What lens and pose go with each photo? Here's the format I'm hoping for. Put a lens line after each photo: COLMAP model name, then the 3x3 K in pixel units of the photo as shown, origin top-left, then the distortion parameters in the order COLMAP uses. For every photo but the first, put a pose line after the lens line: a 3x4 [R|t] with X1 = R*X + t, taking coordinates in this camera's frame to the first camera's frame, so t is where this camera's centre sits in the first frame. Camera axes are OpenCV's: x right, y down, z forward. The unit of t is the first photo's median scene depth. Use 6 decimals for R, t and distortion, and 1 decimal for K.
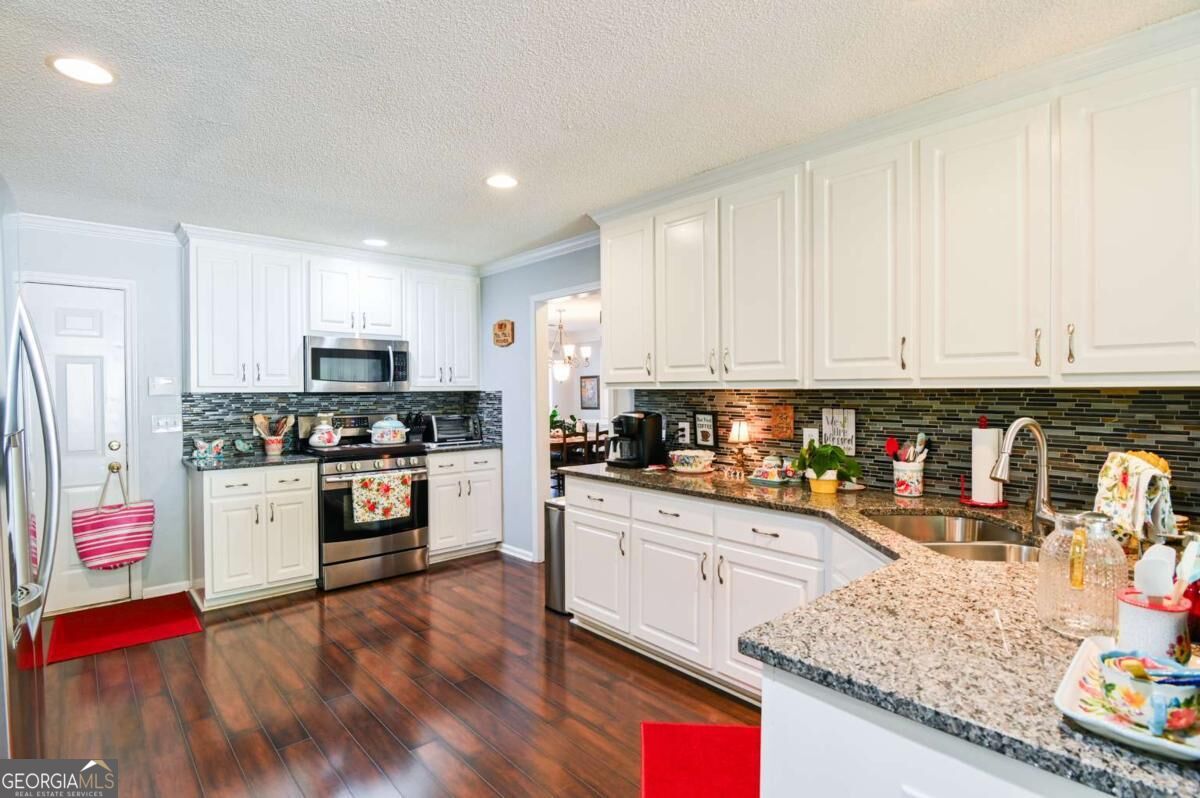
lens RADIAL K [[593.6, 0, 603.0], [0, 593.6, 400.2], [0, 0, 1]] dist [-0.013626, -0.000064]
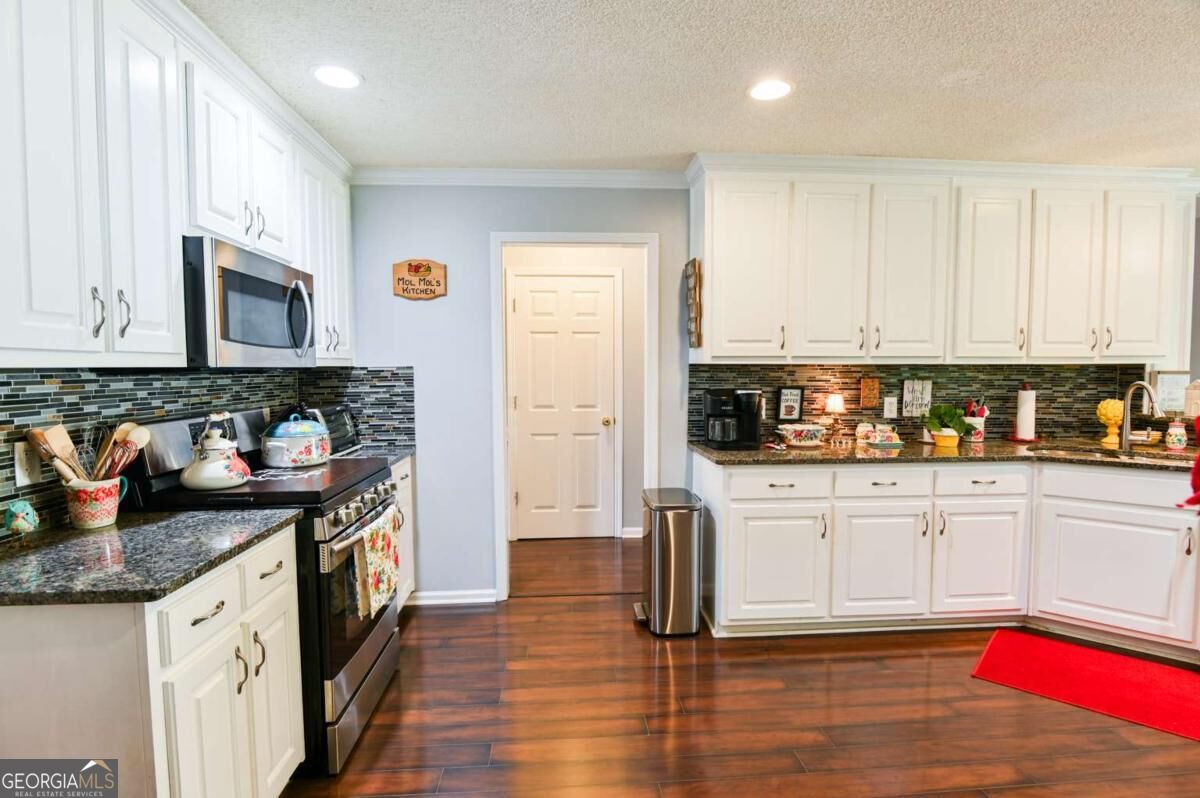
lens RADIAL K [[593.6, 0, 601.7], [0, 593.6, 399.1], [0, 0, 1]] dist [-0.013626, -0.000064]
pose [[0.619668, -0.041404, 0.783771, -0.838902], [0.013436, 0.999021, 0.042153, -0.006284], [-0.784749, -0.015590, 0.619618, 0.630234]]
